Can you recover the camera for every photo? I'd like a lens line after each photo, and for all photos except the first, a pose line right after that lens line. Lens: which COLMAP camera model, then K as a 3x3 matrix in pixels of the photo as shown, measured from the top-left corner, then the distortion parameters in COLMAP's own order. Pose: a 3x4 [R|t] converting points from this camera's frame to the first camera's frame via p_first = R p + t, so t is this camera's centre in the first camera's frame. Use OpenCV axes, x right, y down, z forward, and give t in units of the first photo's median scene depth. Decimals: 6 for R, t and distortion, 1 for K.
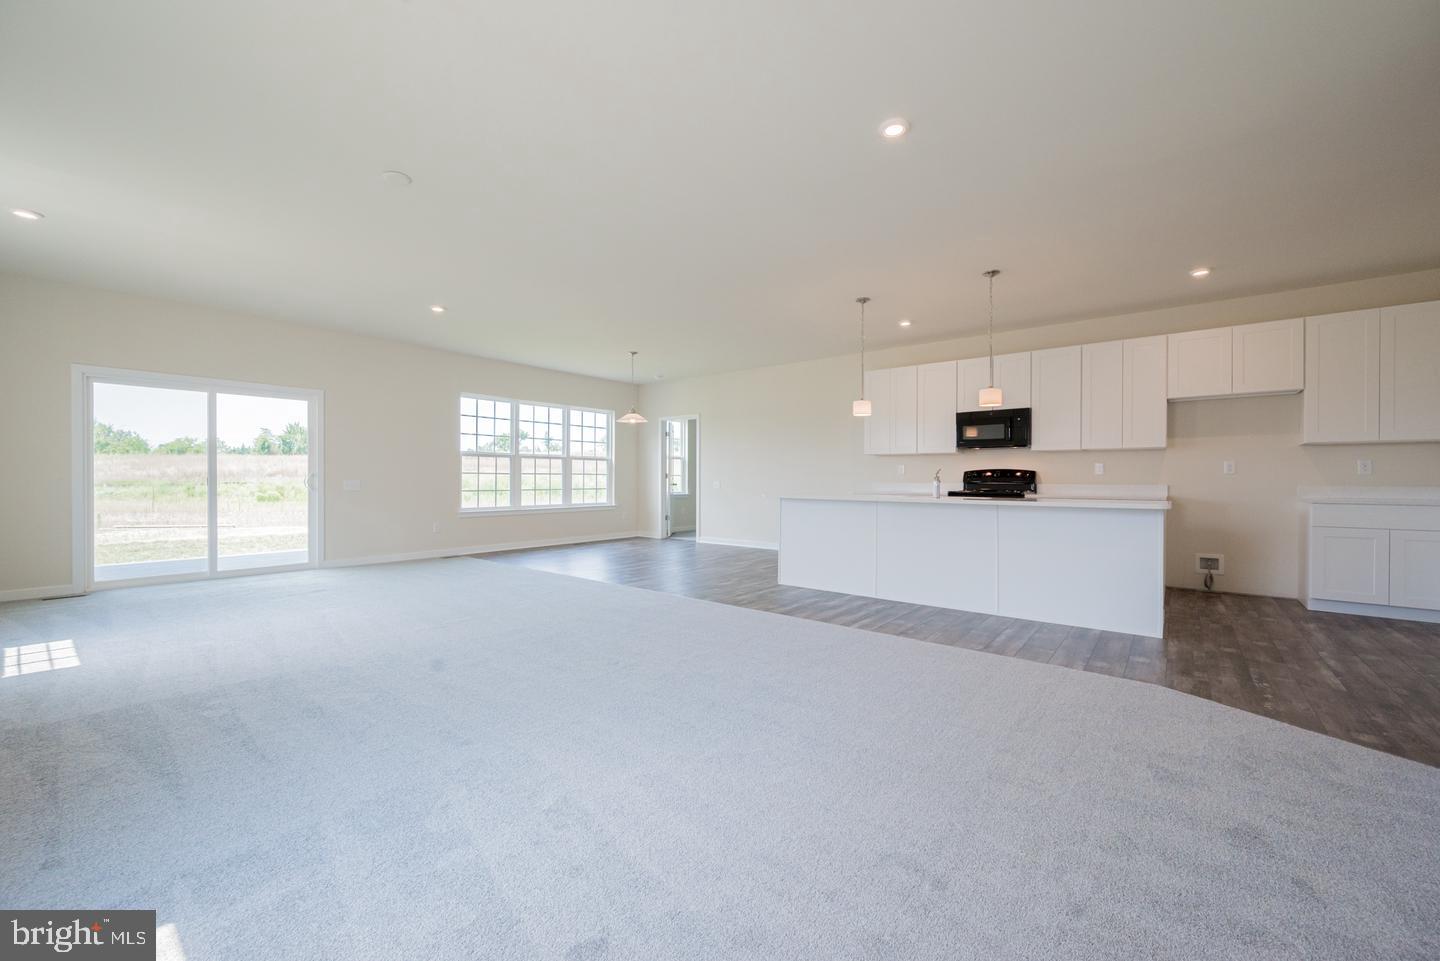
lens RADIAL K [[557.9, 0, 725.8], [0, 557.9, 484.1], [0, 0, 1]] dist [-0.002408, -0.000053]
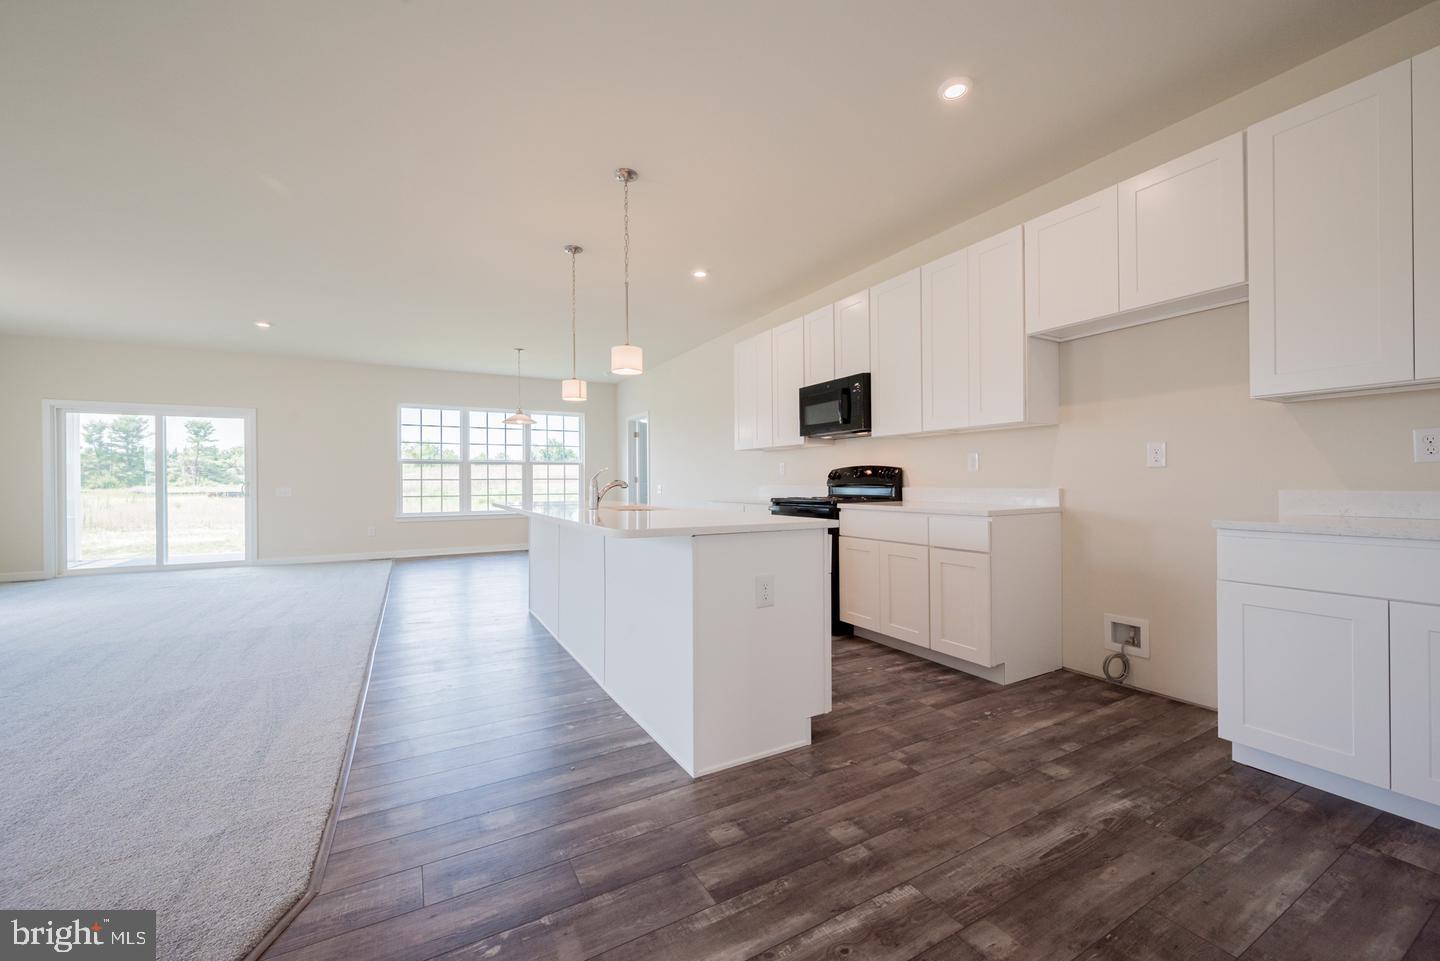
lens RADIAL K [[557.9, 0, 725.8], [0, 557.9, 484.1], [0, 0, 1]] dist [-0.002408, -0.000053]
pose [[0.930395, -0.008987, -0.366448, 0.588946], [0.007623, 0.999958, -0.005169, -0.001836], [0.366479, 0.002016, 0.930424, 0.299125]]
